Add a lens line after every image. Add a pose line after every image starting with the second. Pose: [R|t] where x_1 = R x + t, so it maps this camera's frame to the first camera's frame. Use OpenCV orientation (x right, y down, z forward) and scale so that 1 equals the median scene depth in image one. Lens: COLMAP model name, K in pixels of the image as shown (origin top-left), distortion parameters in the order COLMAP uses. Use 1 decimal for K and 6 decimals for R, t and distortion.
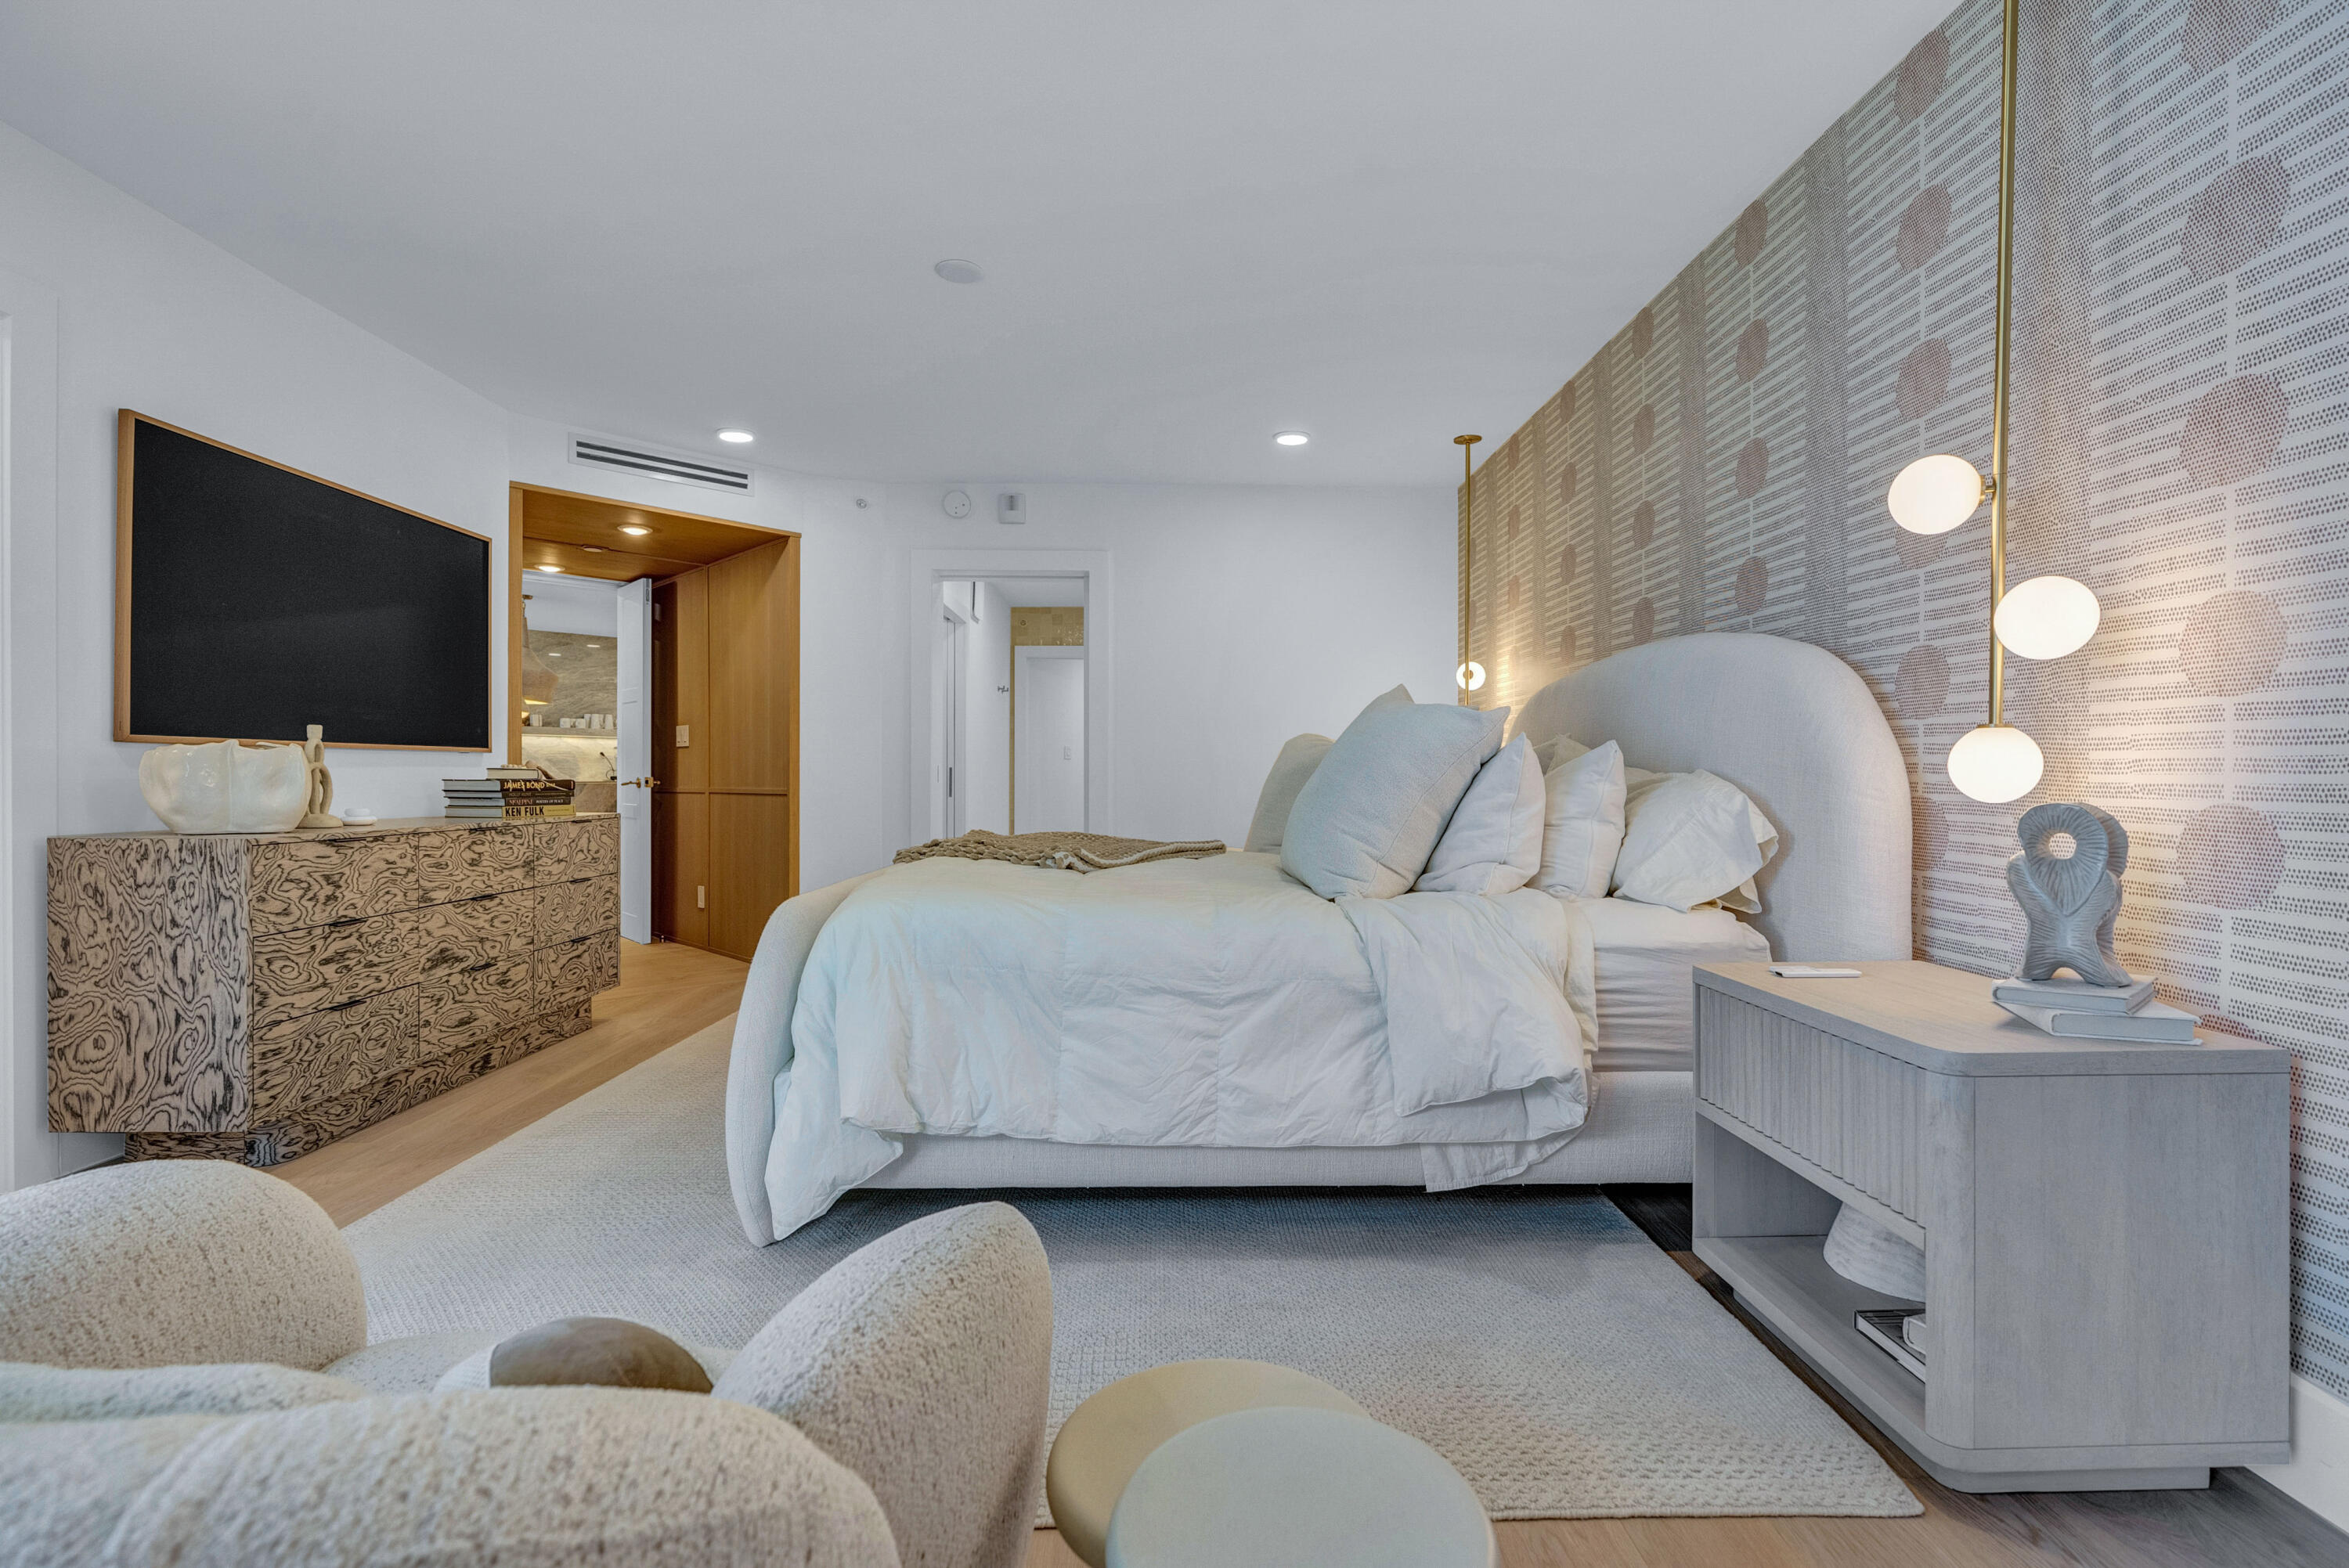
lens RADIAL K [[1063.5, 0, 1184.5], [0, 1063.5, 785.1], [0, 0, 1]] dist [-0.001405, 0.000179]
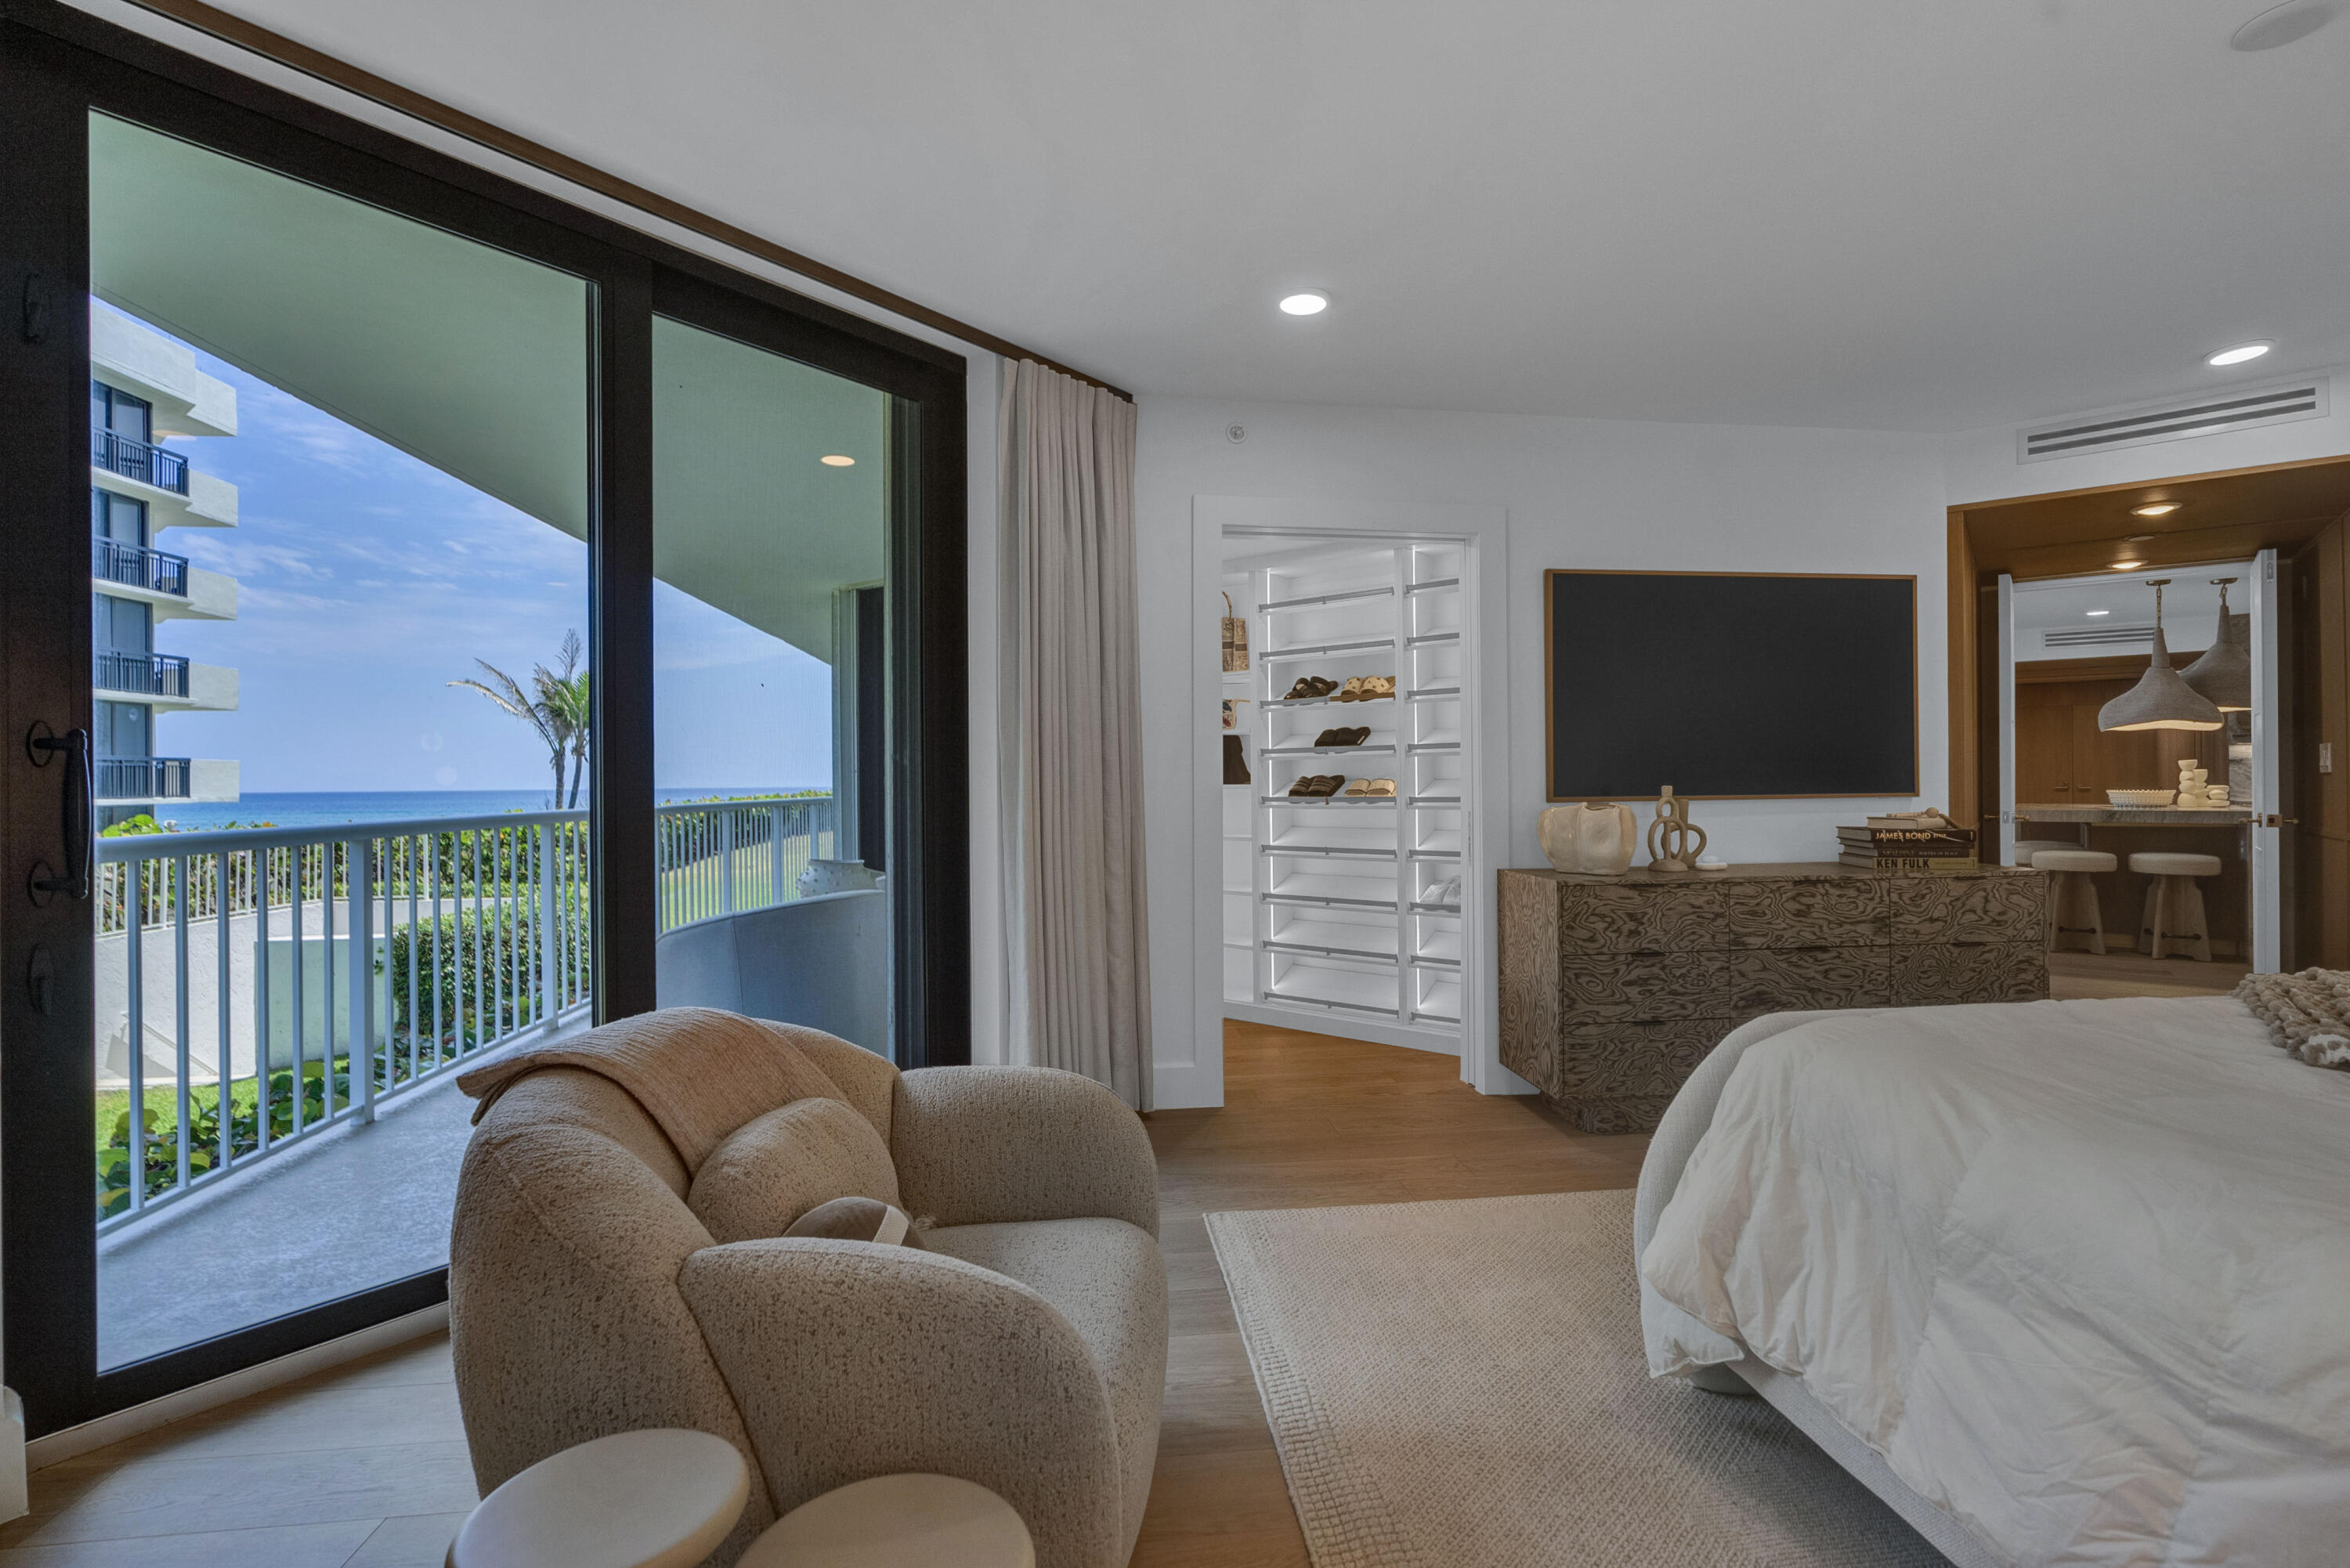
lens RADIAL K [[1064.0, 0, 1185.0], [0, 1064.0, 785.1], [0, 0, 1]] dist [-0.001405, 0.000179]
pose [[0.098743, 0.001963, -0.995111, 0.328202], [0.000842, 0.999998, 0.002056, -0.059551], [0.995113, -0.001041, 0.098741, 0.331318]]
